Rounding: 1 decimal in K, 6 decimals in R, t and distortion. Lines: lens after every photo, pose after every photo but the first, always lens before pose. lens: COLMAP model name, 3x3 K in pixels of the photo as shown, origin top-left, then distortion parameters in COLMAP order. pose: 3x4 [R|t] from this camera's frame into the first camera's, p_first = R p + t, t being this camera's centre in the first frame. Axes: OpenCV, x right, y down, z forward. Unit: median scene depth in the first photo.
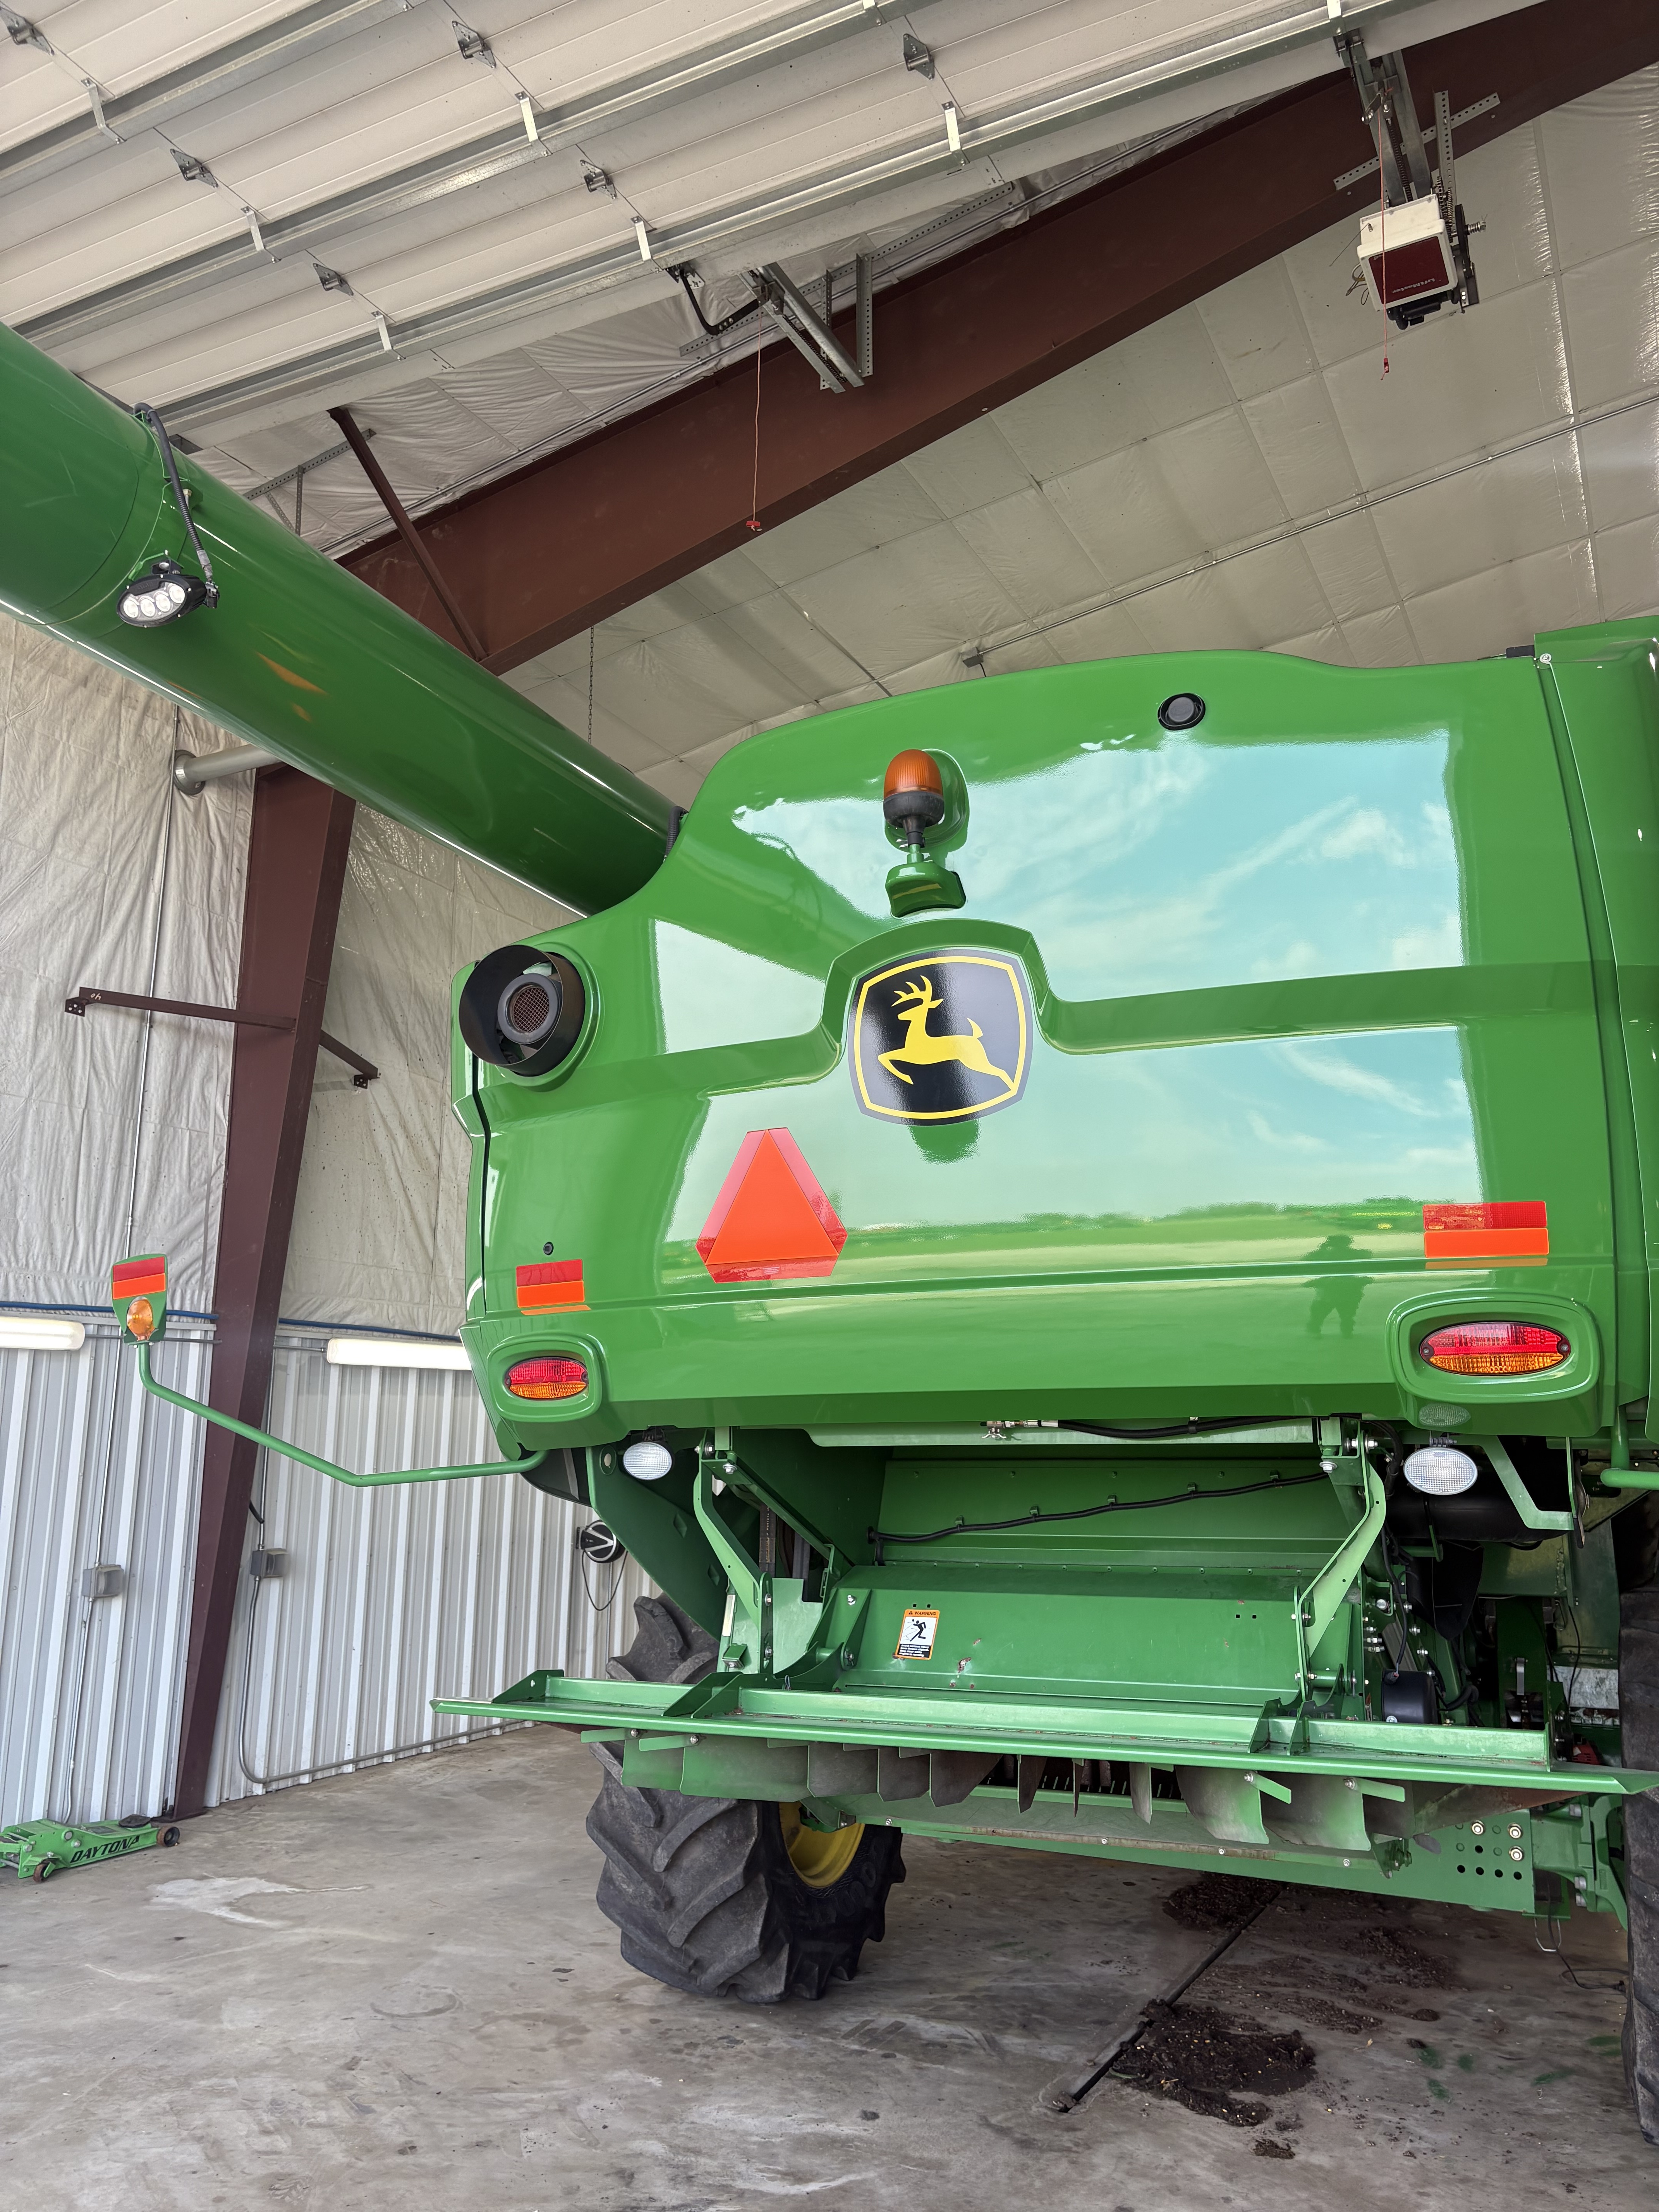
lens RADIAL K [[1660.3, 0, 840.0], [0, 1660.3, 1060.2], [0, 0, 1]] dist [-0.006128, -0.012386]
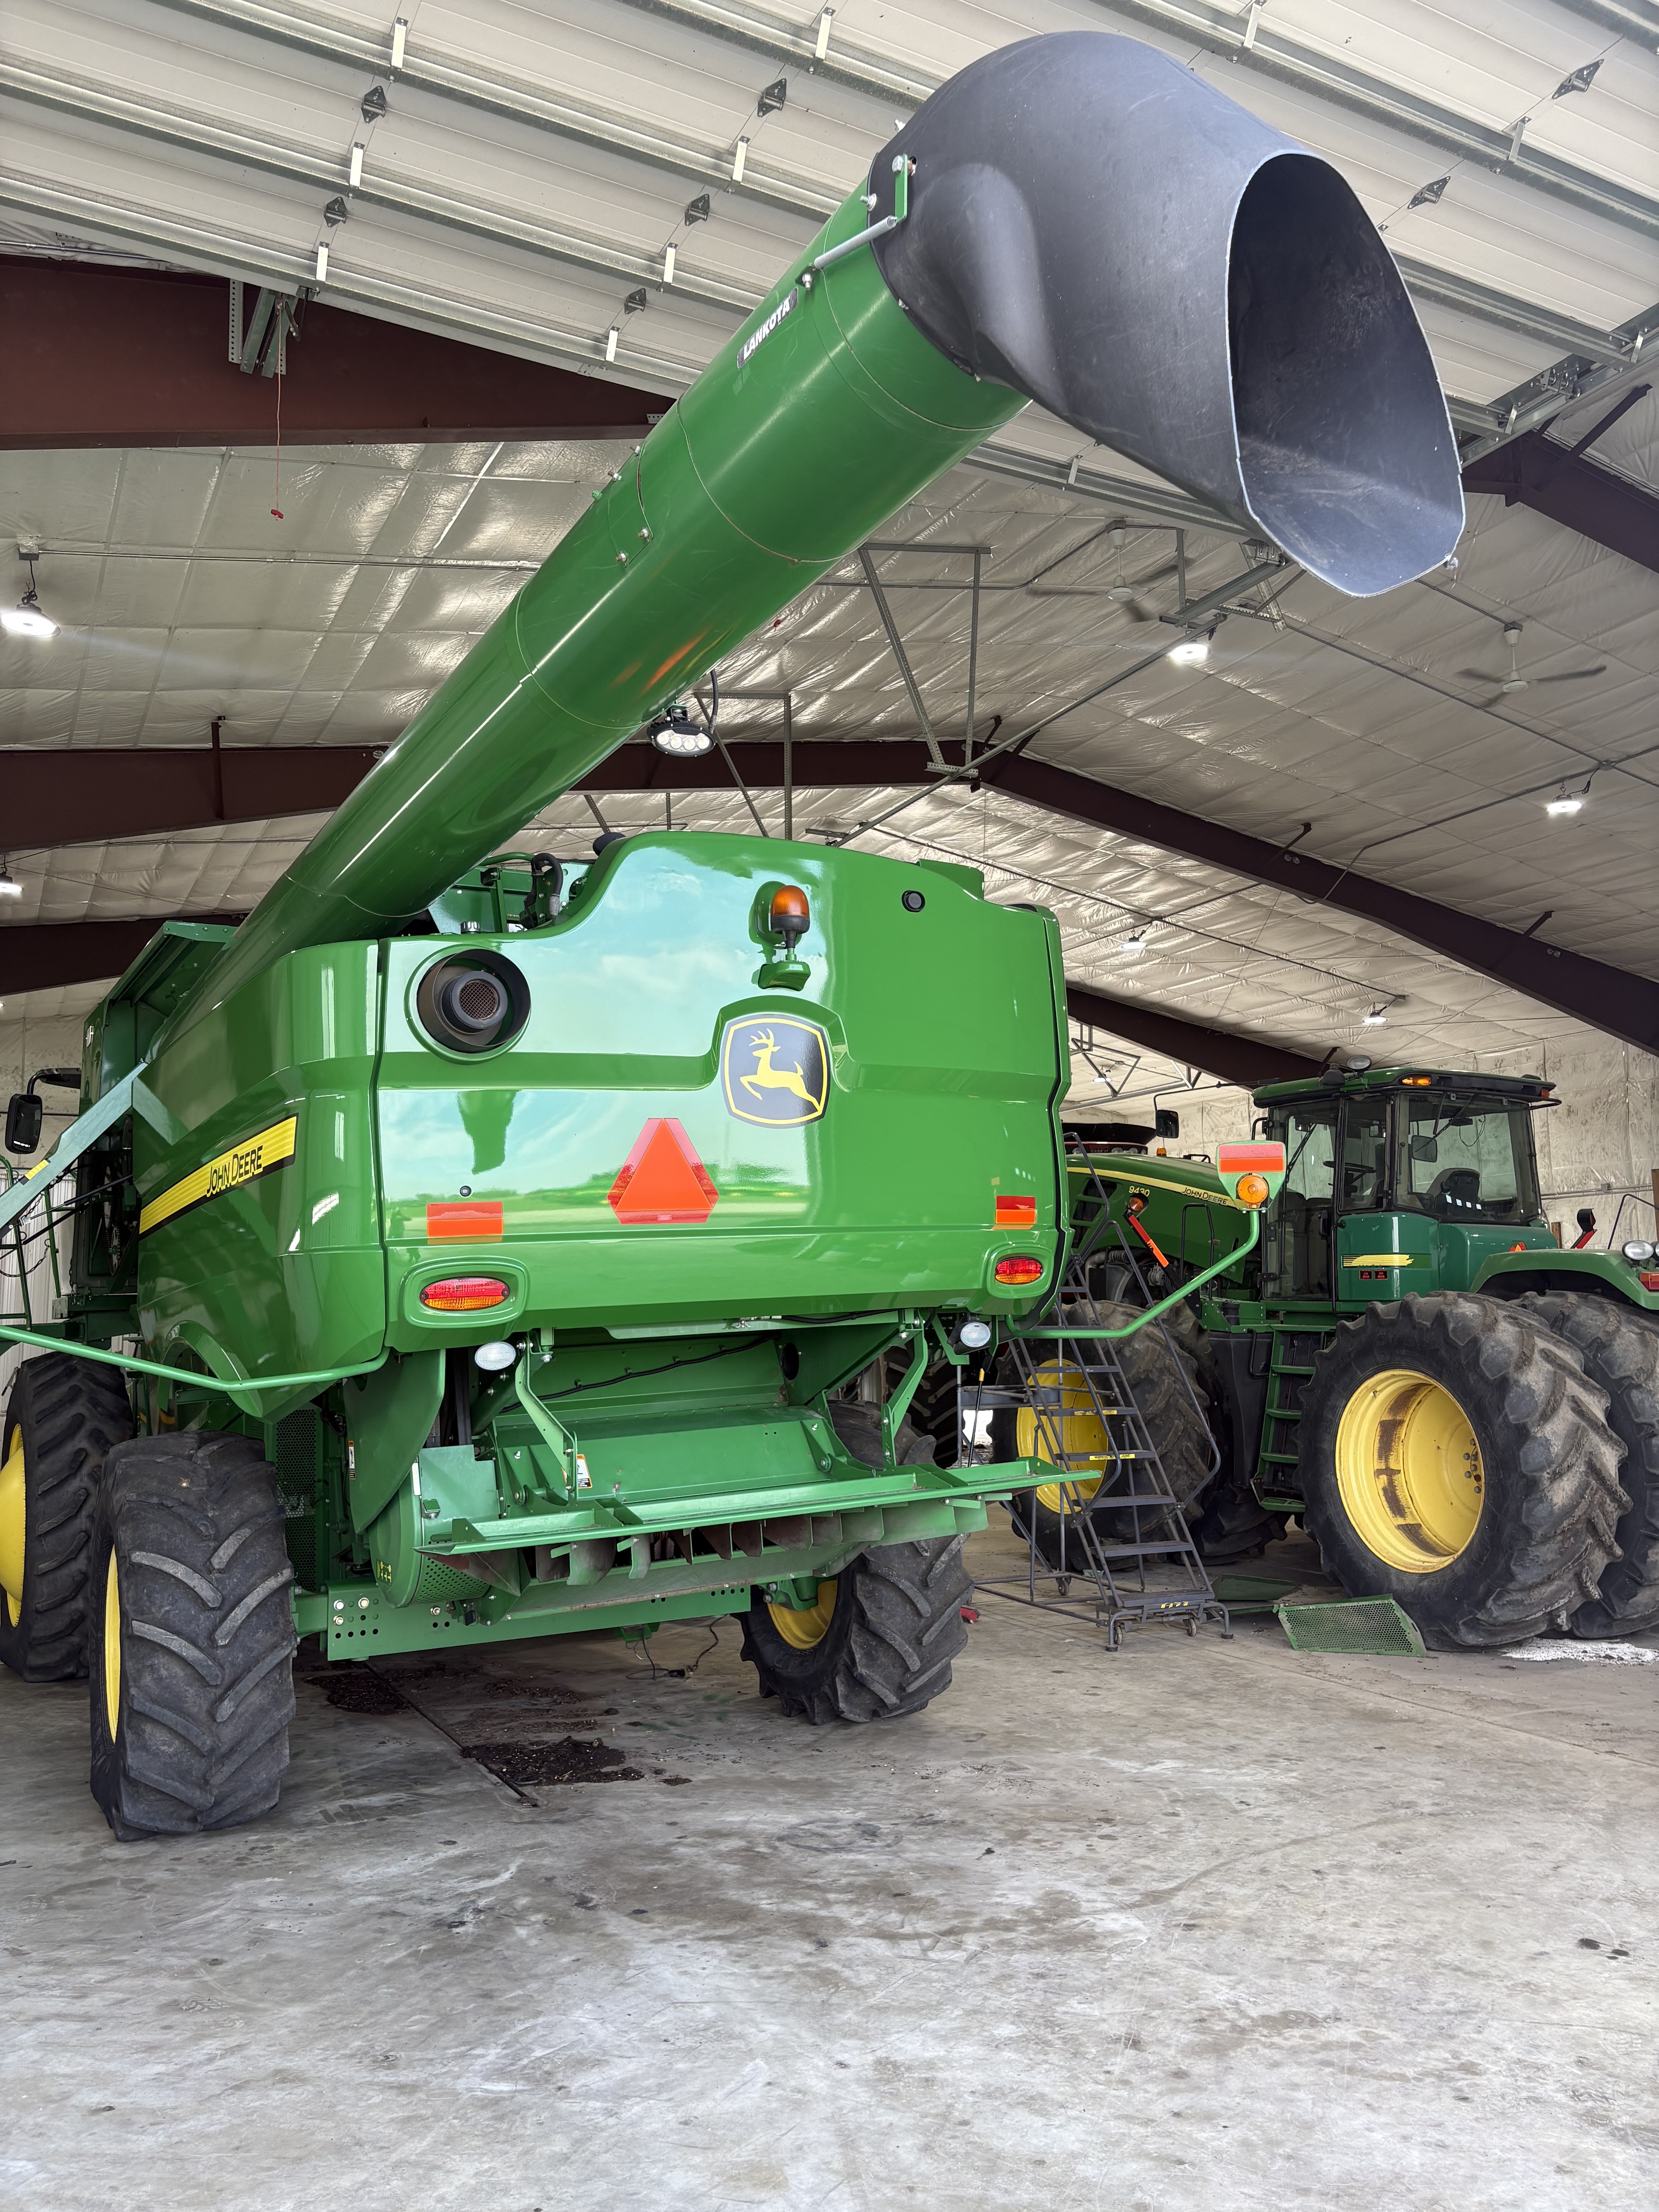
lens RADIAL K [[1644.5, 0, 829.5], [0, 1644.5, 1106.0], [0, 0, 1]] dist [0.065417, -0.125680]
pose [[0.570630, 0.078216, 0.817474, -0.988452], [-0.145488, 0.989336, 0.006897, 0.000515], [-0.808217, -0.122869, 0.575924, 0.063167]]
